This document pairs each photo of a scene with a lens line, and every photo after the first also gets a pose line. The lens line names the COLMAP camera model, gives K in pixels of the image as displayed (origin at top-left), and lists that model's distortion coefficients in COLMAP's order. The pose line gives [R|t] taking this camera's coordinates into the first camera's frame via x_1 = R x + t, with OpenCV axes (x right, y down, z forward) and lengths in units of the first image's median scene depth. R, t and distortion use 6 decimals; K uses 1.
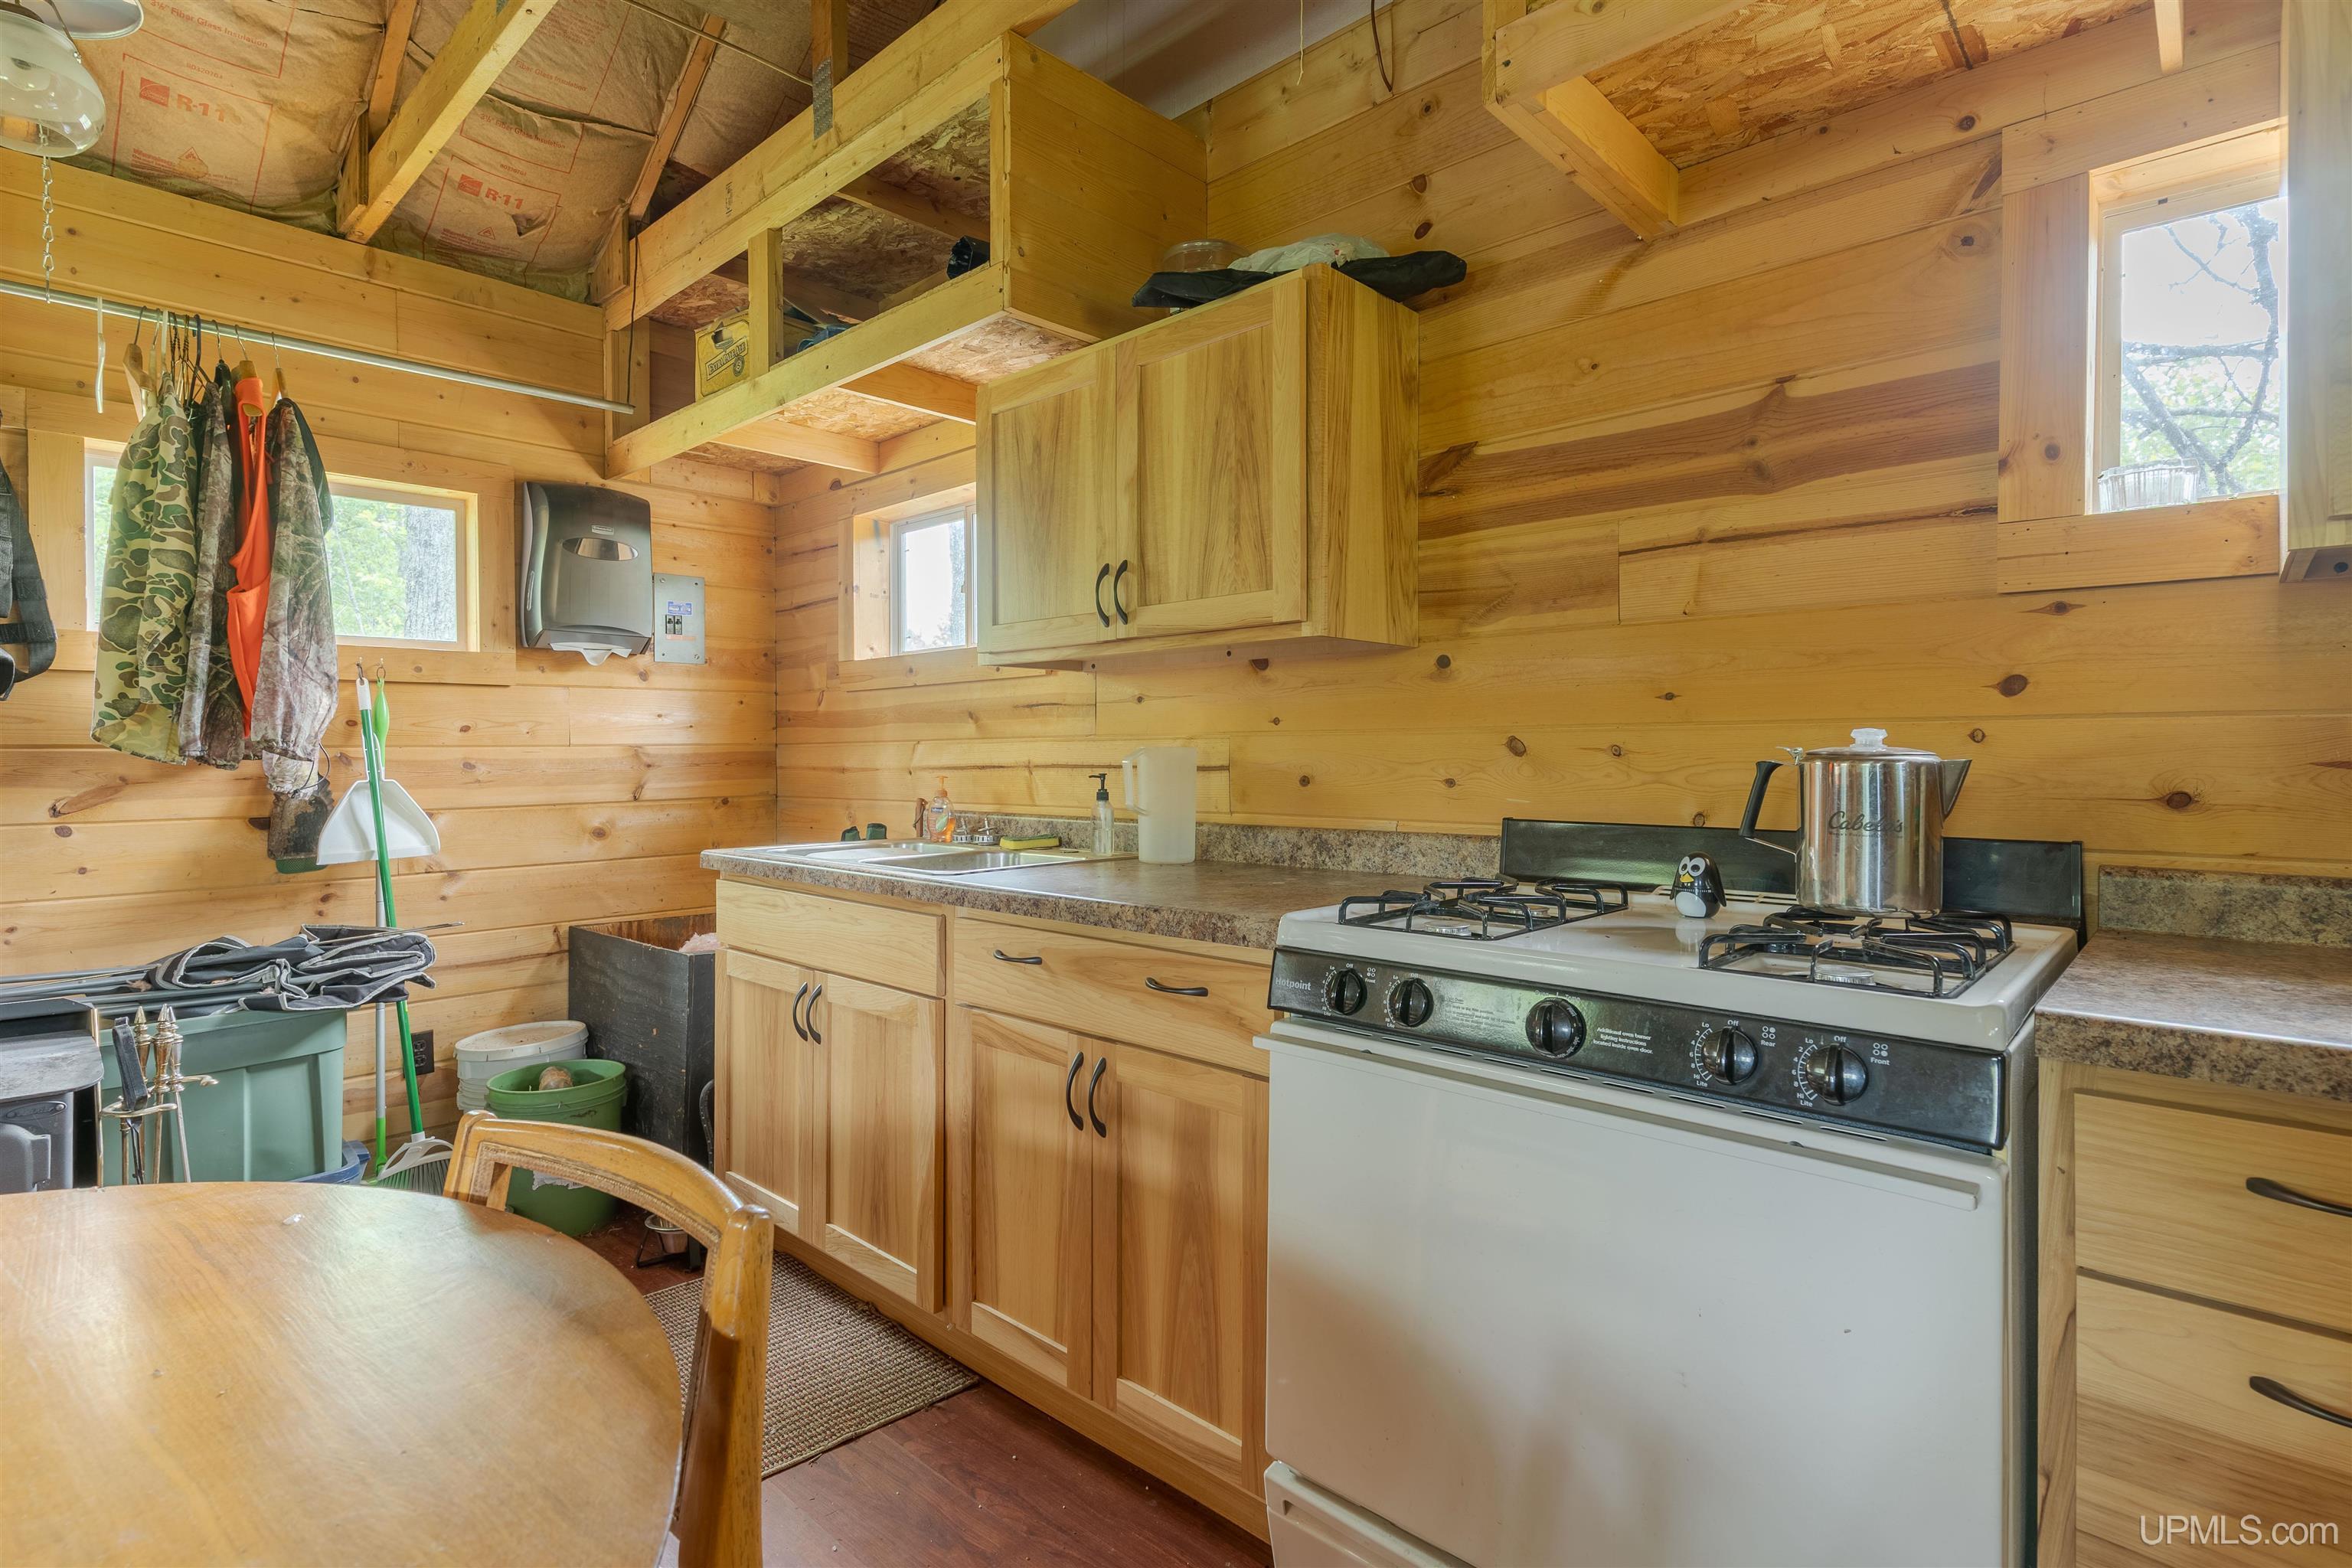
lens RADIAL K [[1141.0, 0, 1165.1], [0, 1141.0, 753.8], [0, 0, 1]] dist [0.002220, 0.000072]
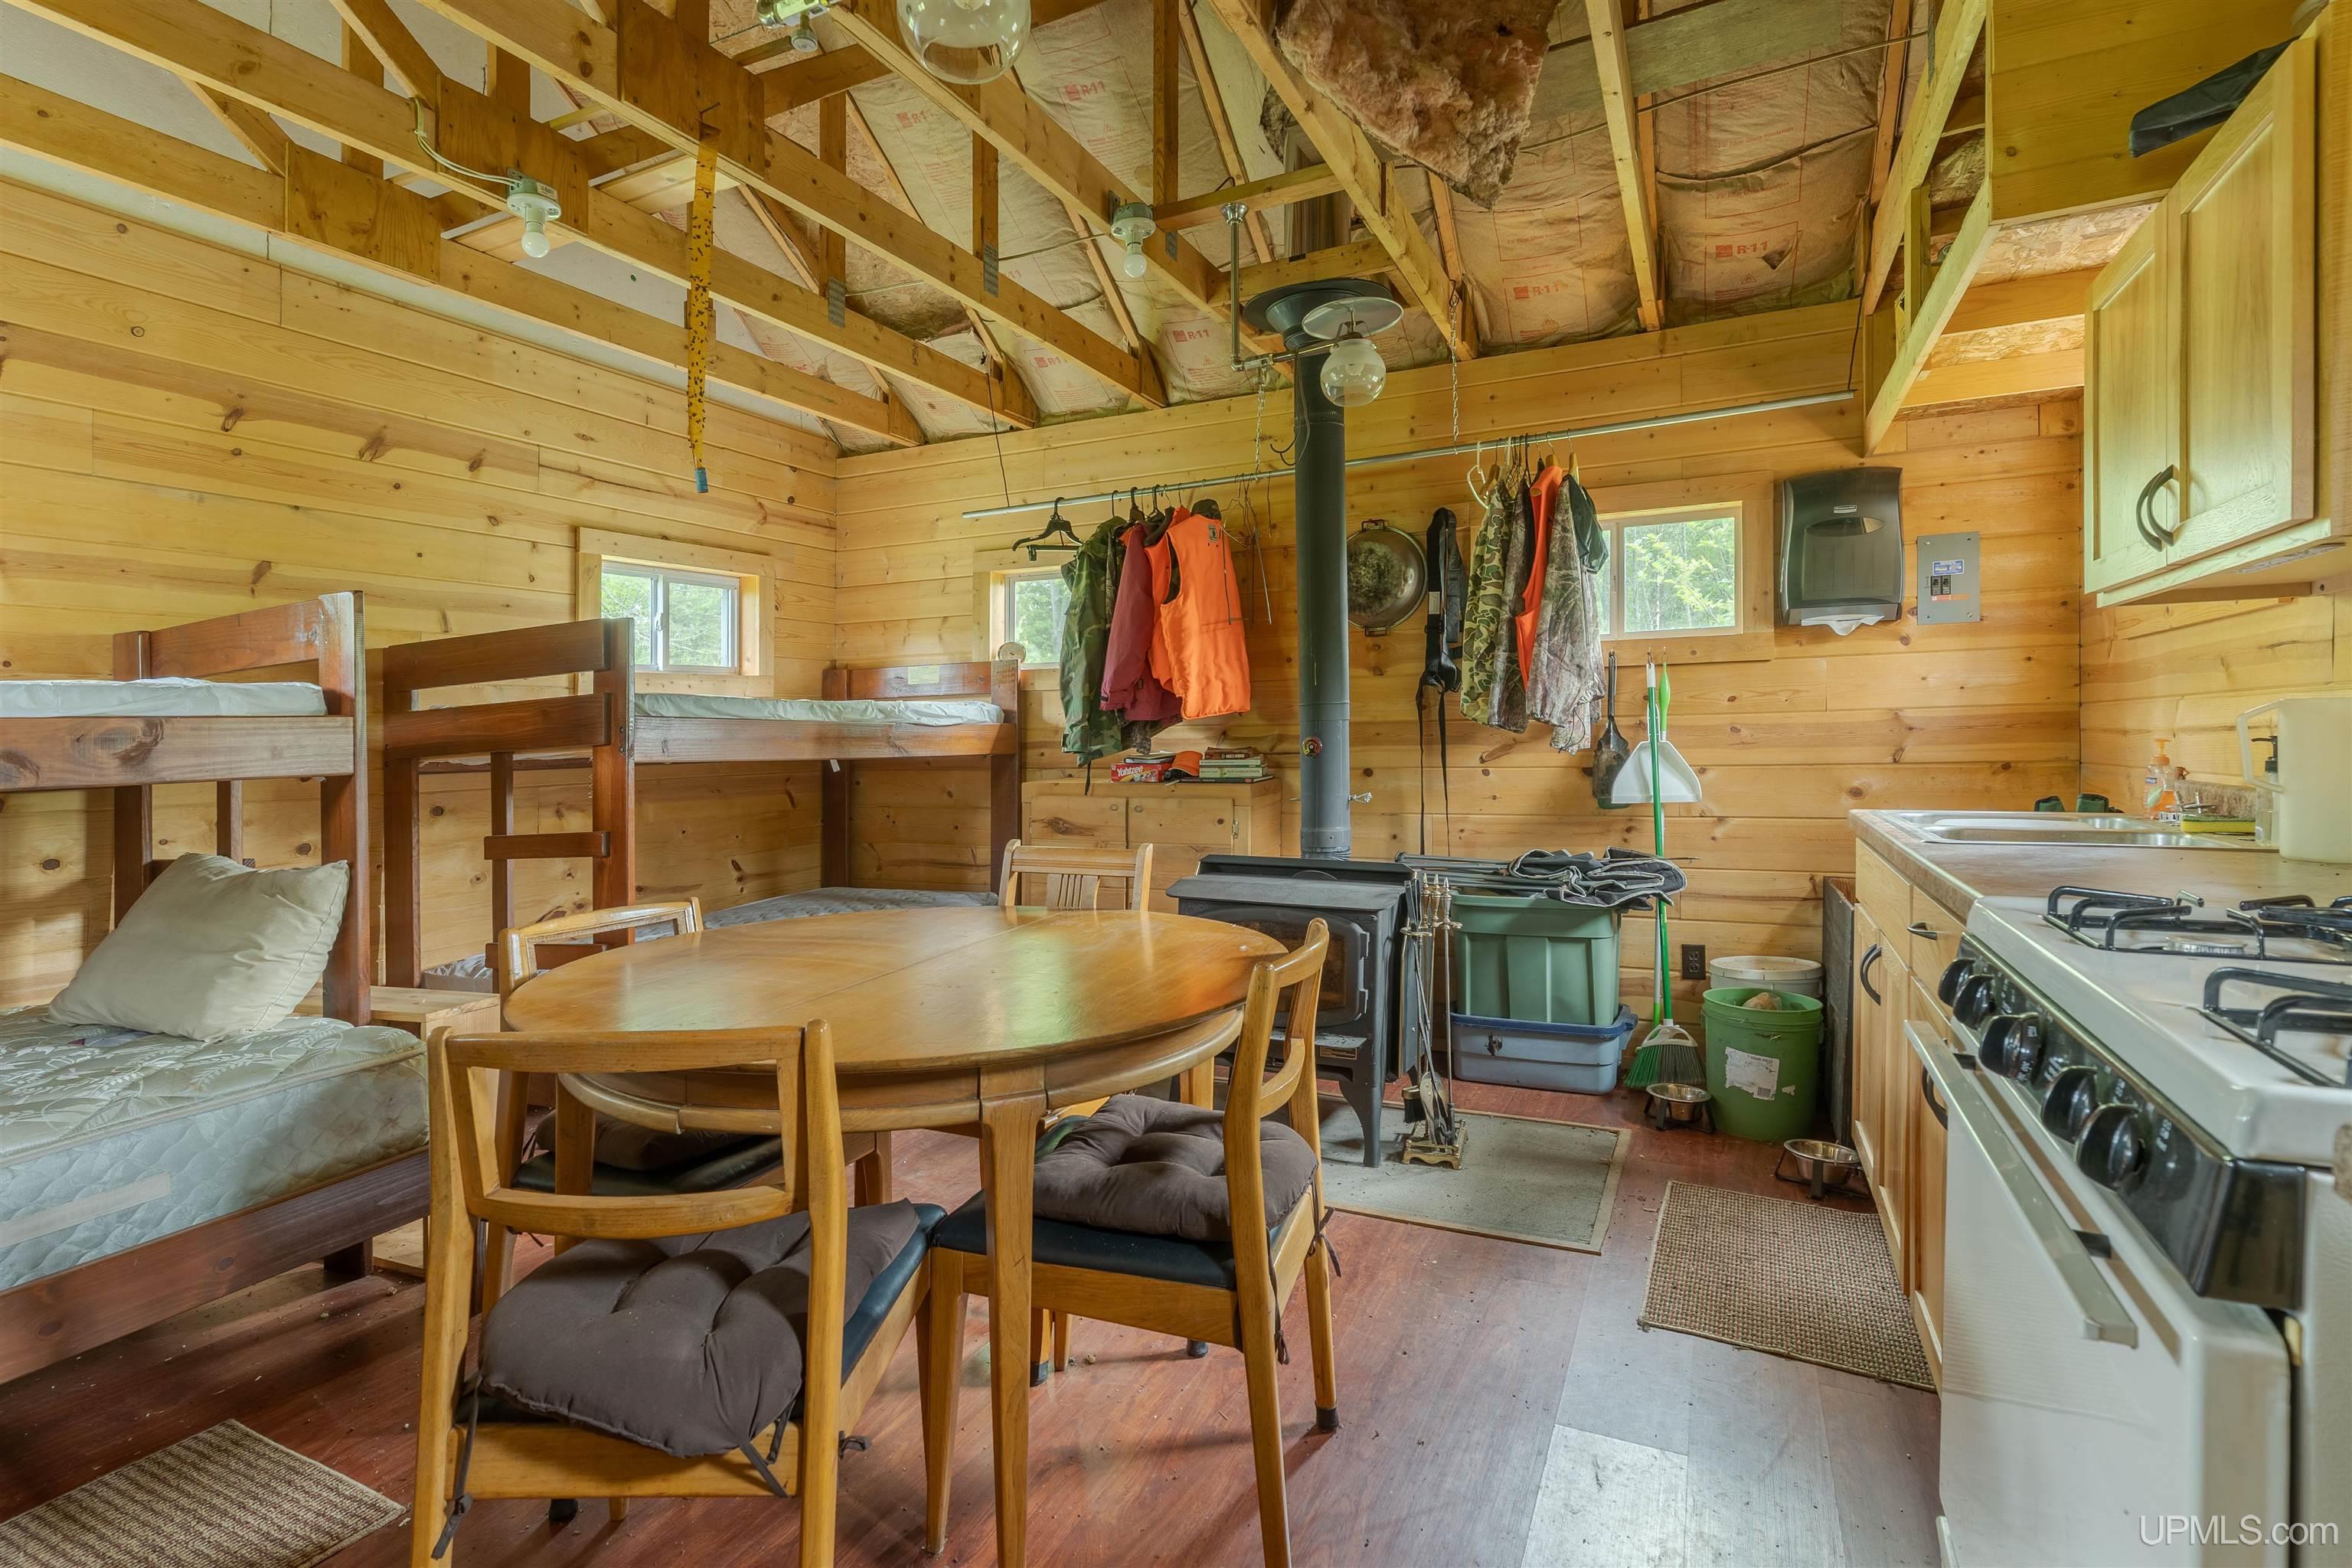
lens RADIAL K [[1141.0, 0, 1149.1], [0, 1141.0, 660.9], [0, 0, 1]] dist [0.002220, 0.000072]
pose [[0.289220, -0.063078, -0.955182, 0.429765], [0.016284, 0.998006, -0.060976, 0.001810], [0.957124, 0.002082, 0.289670, 0.079985]]
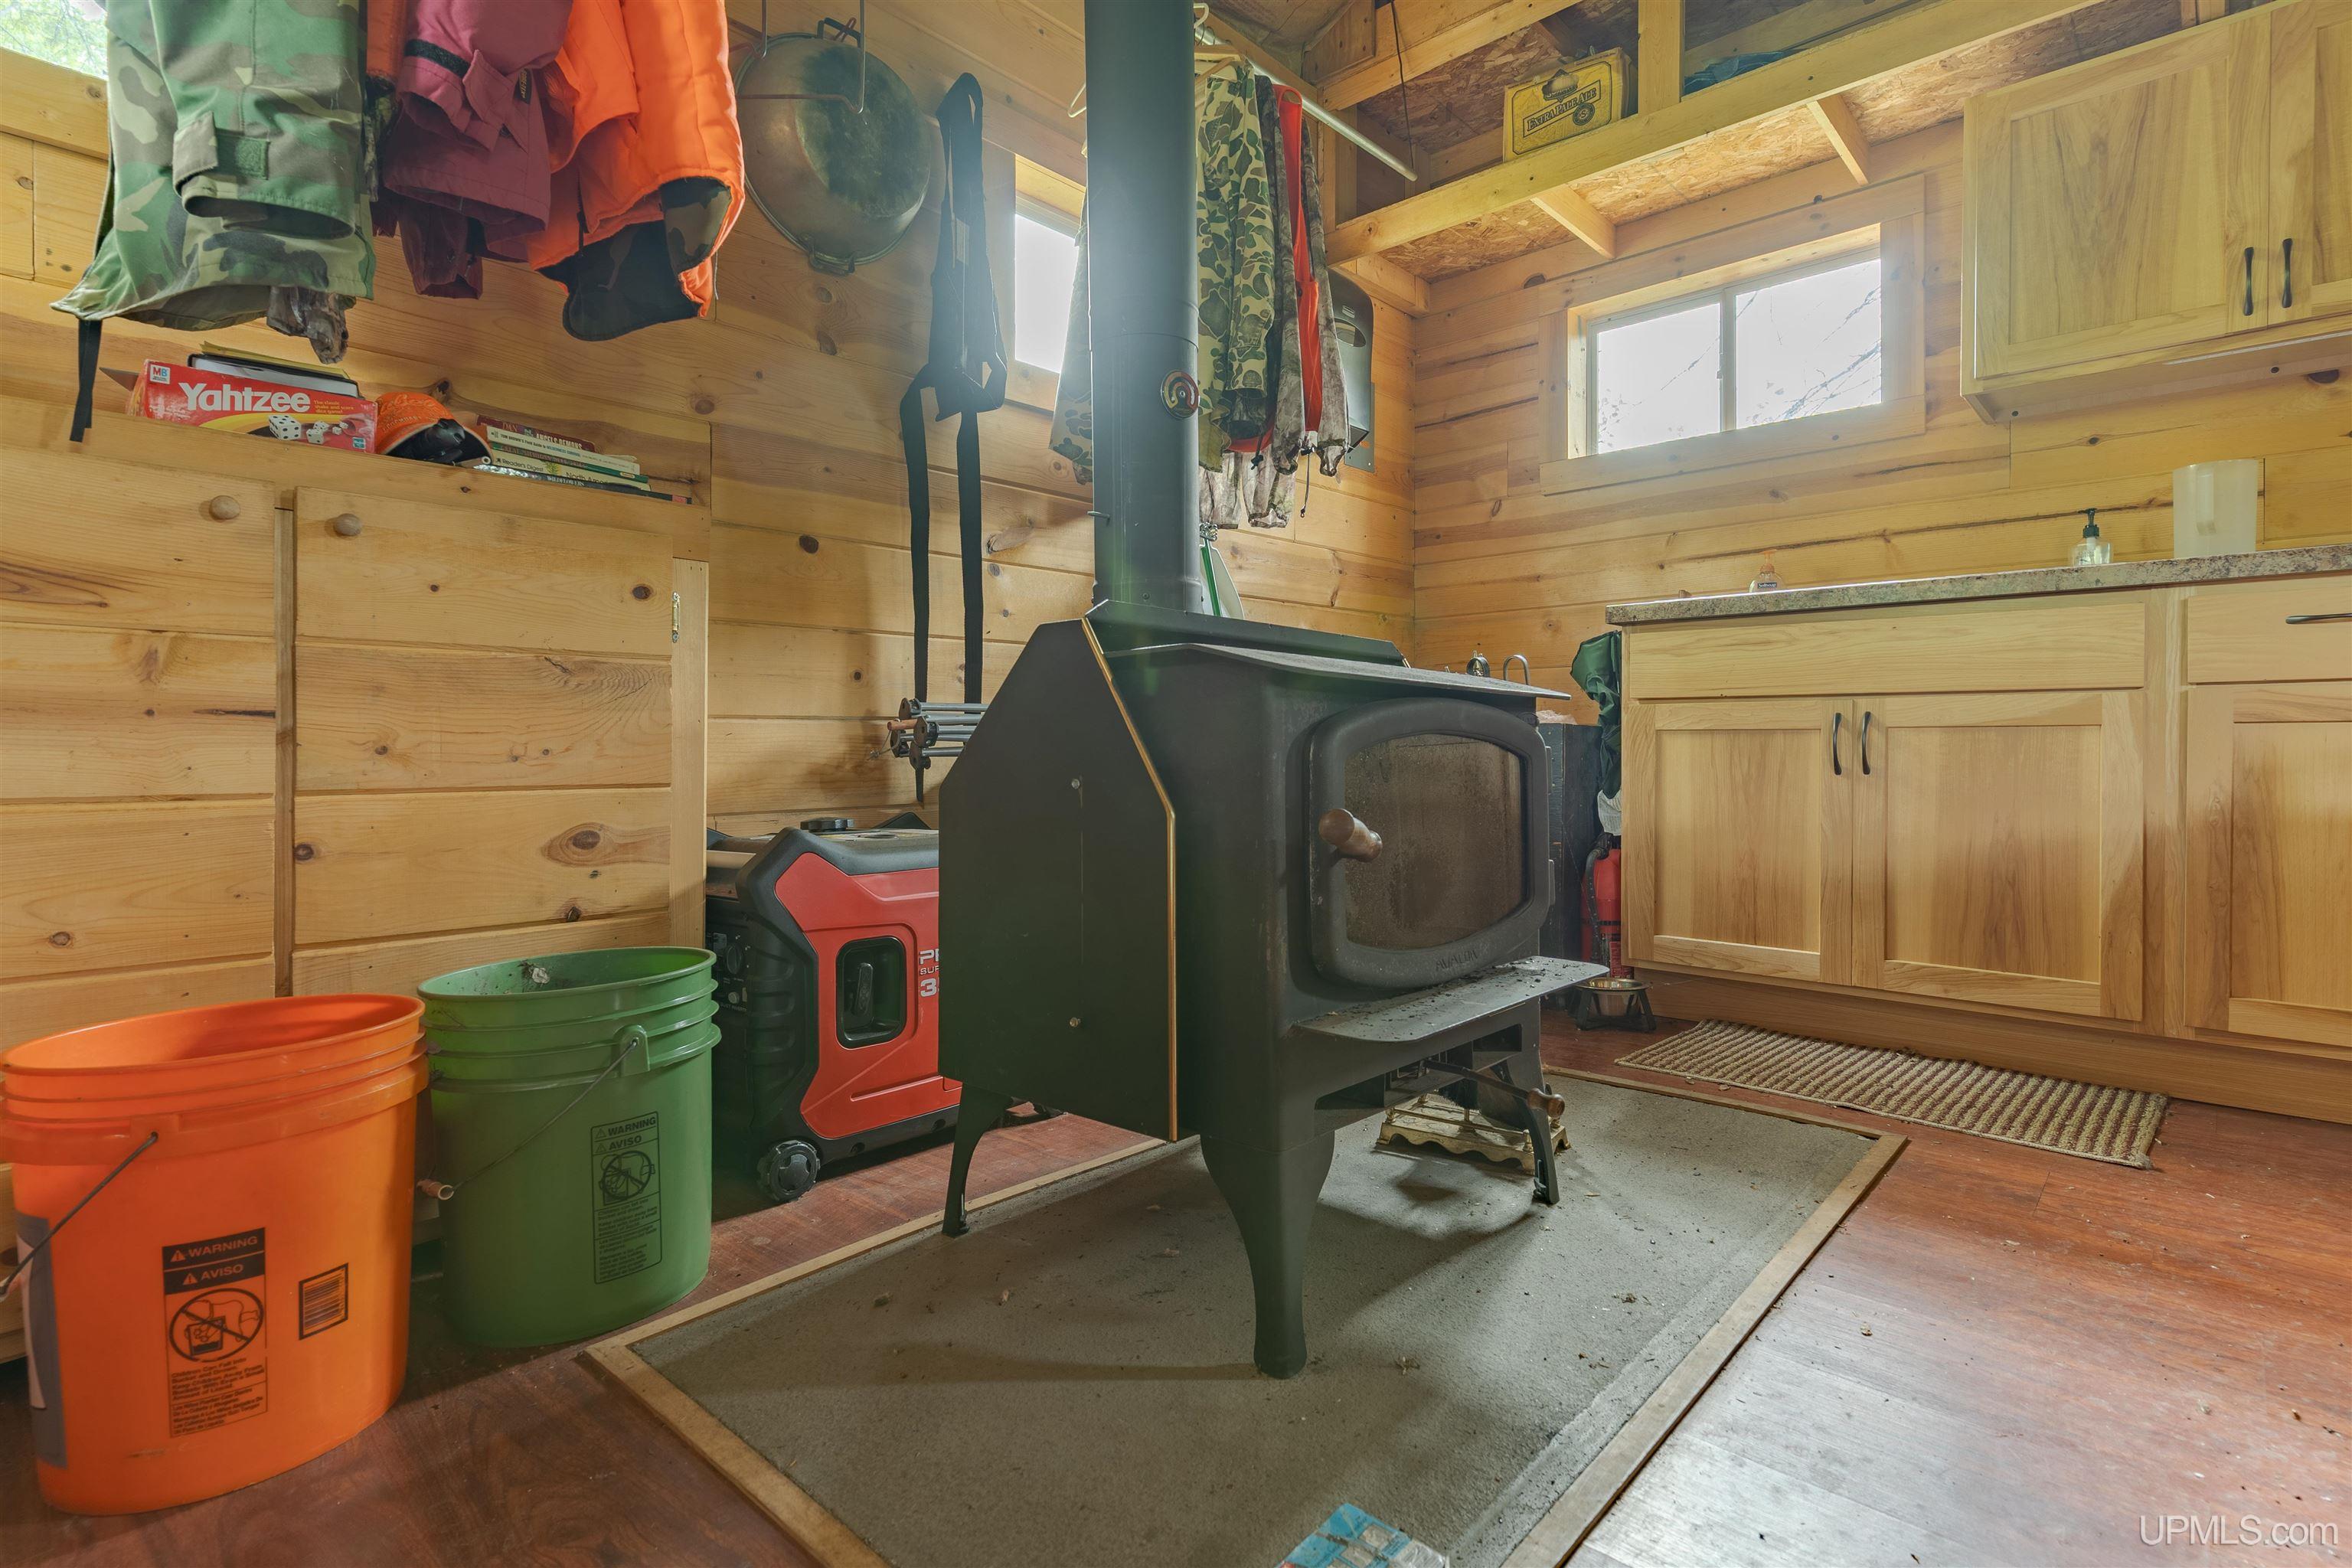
lens RADIAL K [[1141.0, 0, 1170.2], [0, 1141.0, 754.7], [0, 0, 1]] dist [0.002220, 0.000072]
pose [[0.999996, 0.002066, 0.002094, -0.793430], [-0.002090, 0.999932, 0.011438, 0.205220], [-0.002070, -0.011442, 0.999932, 0.040454]]
